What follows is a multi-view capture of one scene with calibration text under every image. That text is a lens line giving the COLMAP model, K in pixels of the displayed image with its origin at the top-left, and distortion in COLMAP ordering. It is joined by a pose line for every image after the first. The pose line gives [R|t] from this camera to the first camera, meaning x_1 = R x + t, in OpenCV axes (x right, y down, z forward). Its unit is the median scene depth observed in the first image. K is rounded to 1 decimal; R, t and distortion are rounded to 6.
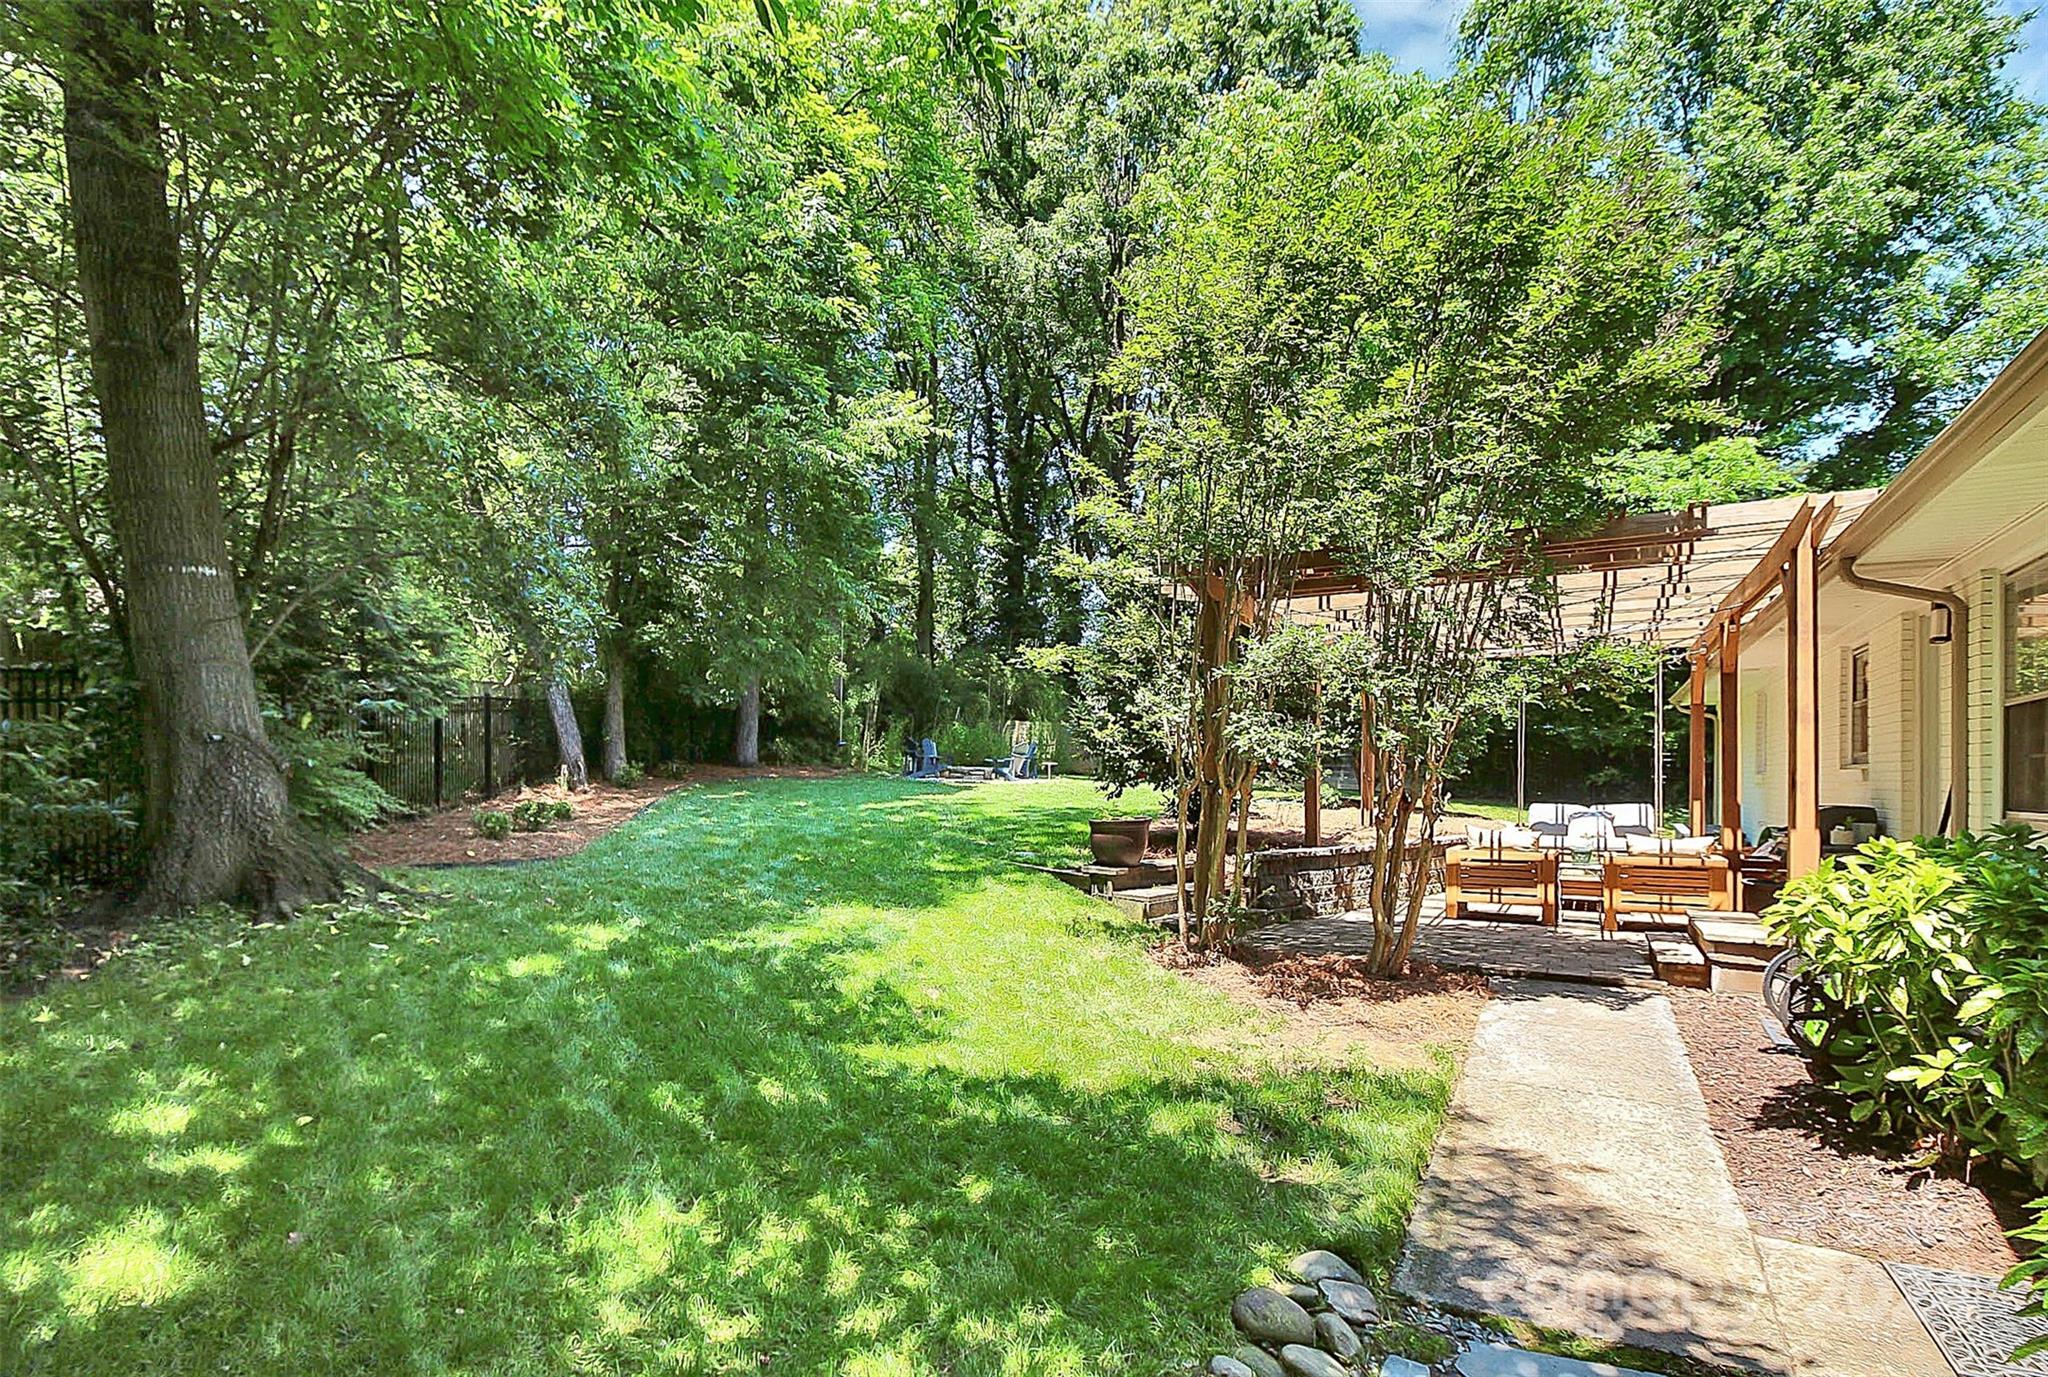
lens RADIAL K [[984.2, 0, 1055.1], [0, 984.2, 770.6], [0, 0, 1]] dist [-0.011193, -0.000902]
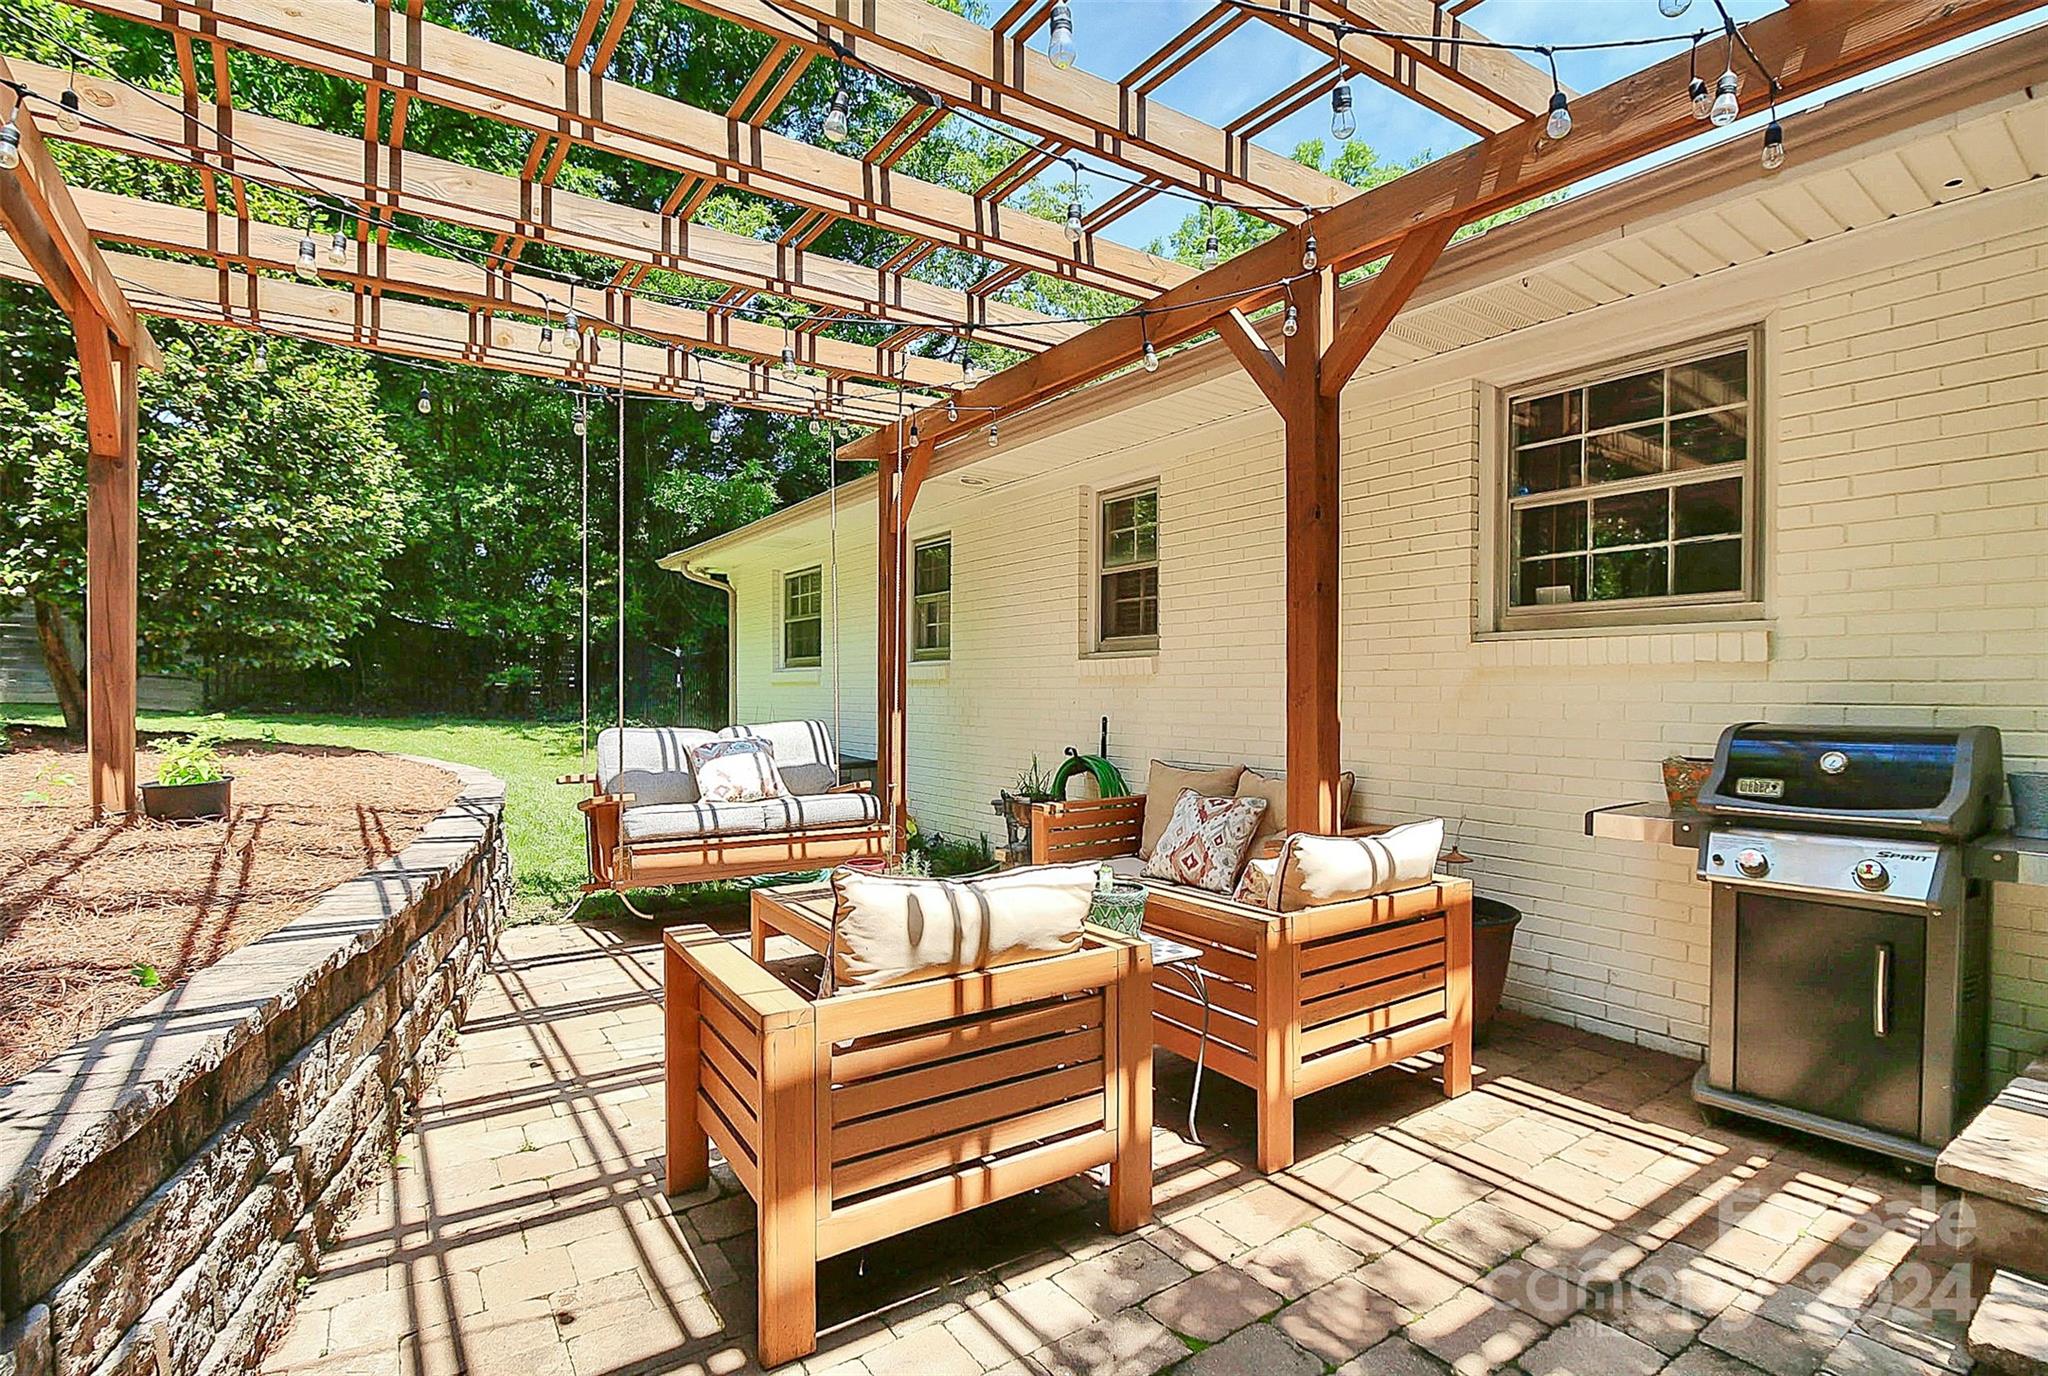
lens RADIAL K [[984.2, 0, 1015.2], [0, 984.2, 698.8], [0, 0, 1]] dist [-0.011193, -0.000902]
pose [[0.454341, -0.017414, 0.890658, 0.262698], [-0.002244, 0.999783, 0.020692, 0.015747], [-0.890825, -0.011400, 0.454203, 0.912258]]
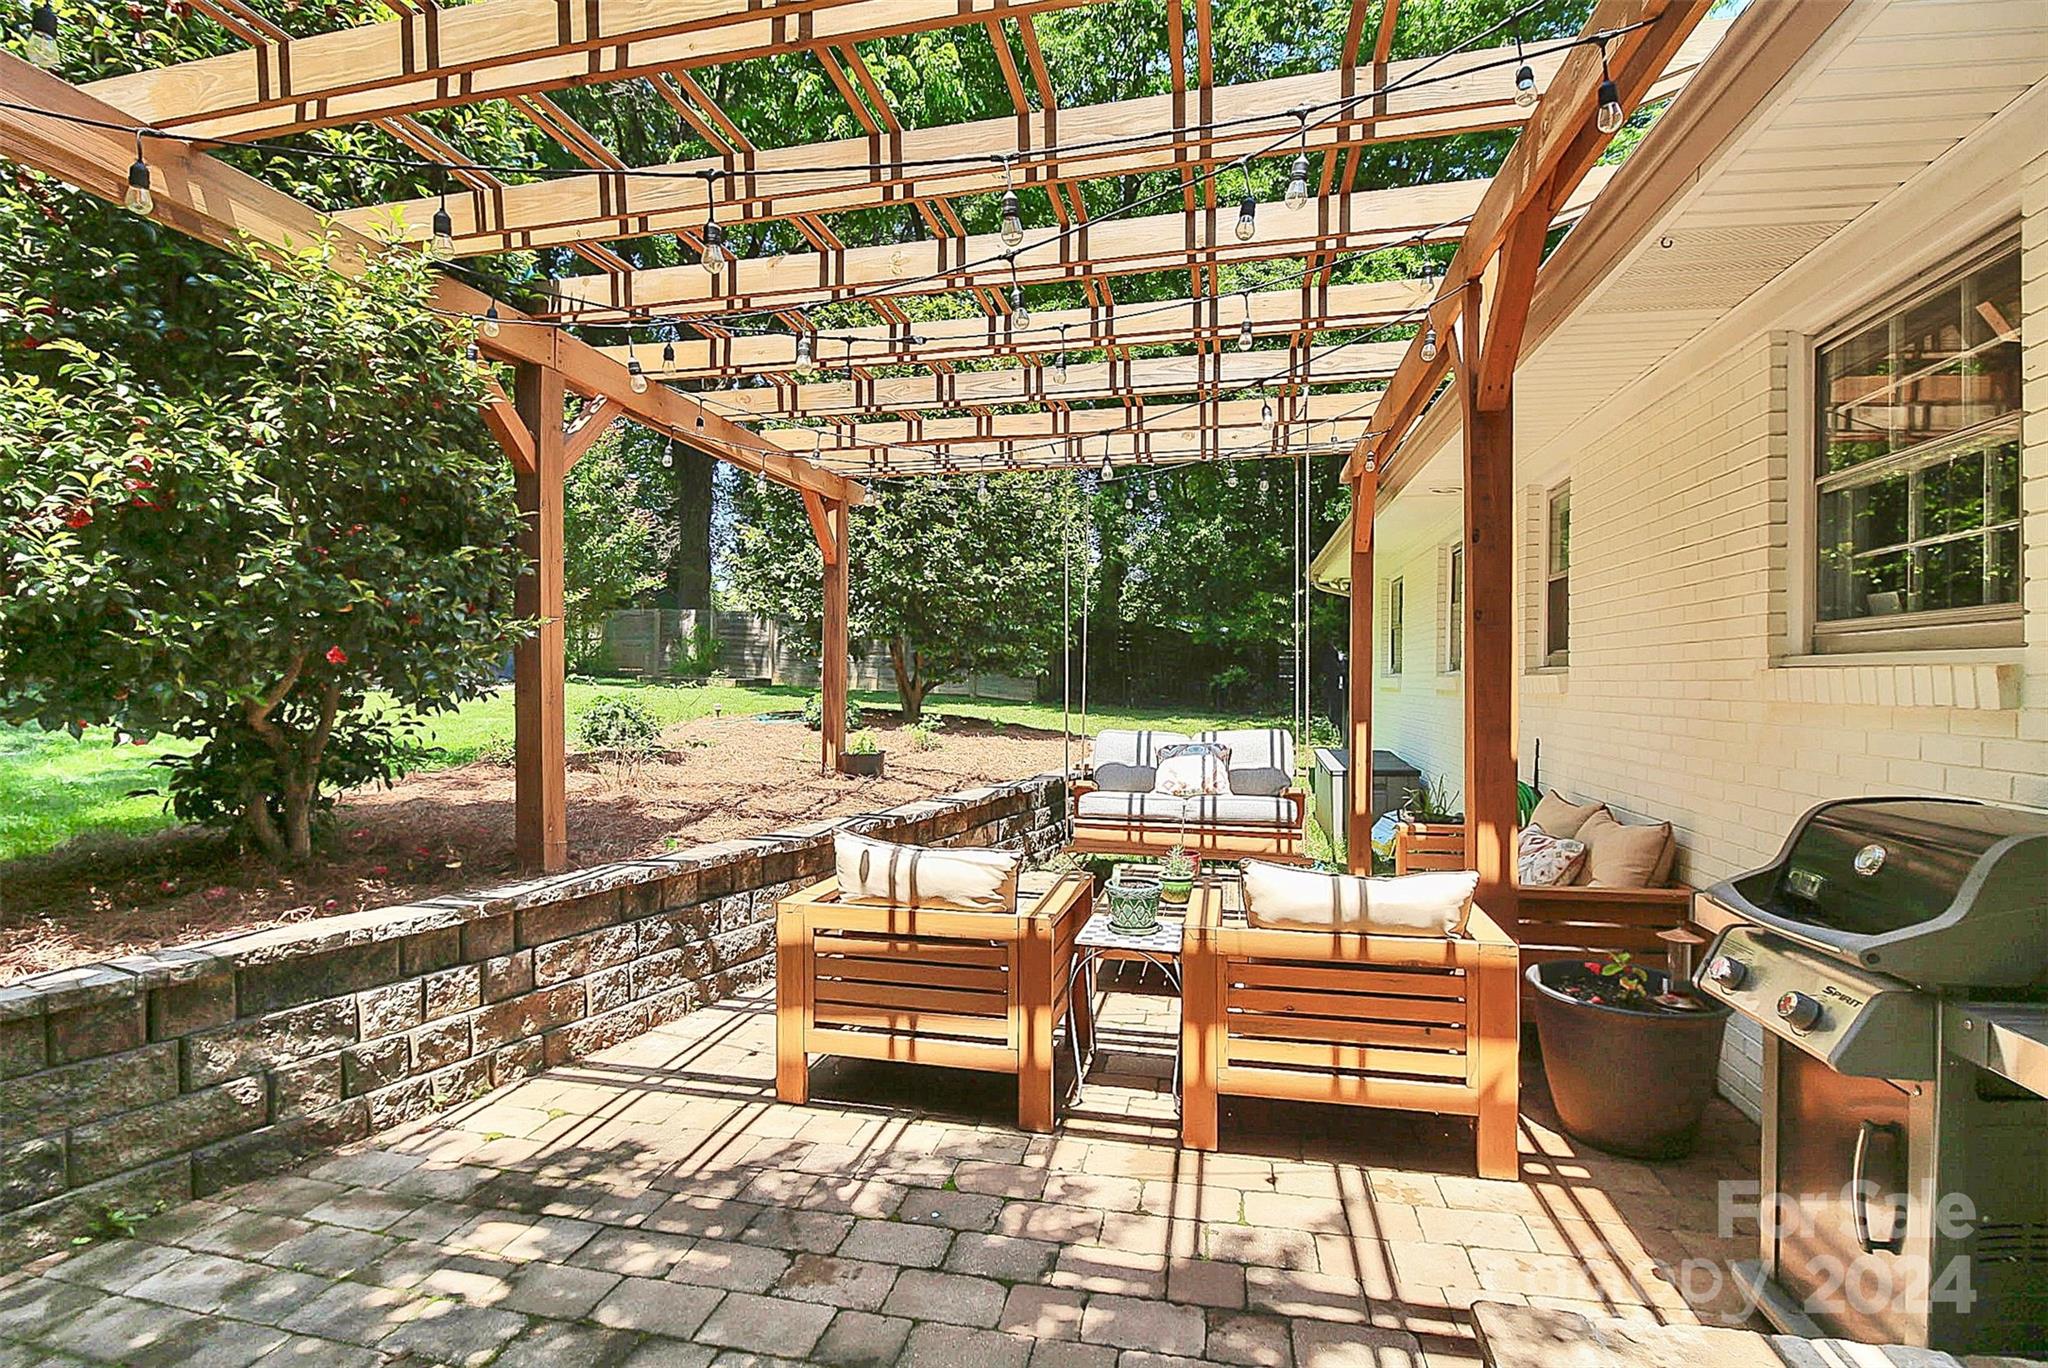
lens RADIAL K [[978.0, 0, 1012.0], [0, 978.0, 677.7], [0, 0, 1]] dist [-0.003425, -0.001625]
pose [[0.959915, -0.003876, 0.280266, 0.399432], [0.001797, 0.999969, 0.007675, -0.000983], [-0.280287, -0.006864, 0.959892, 0.678068]]
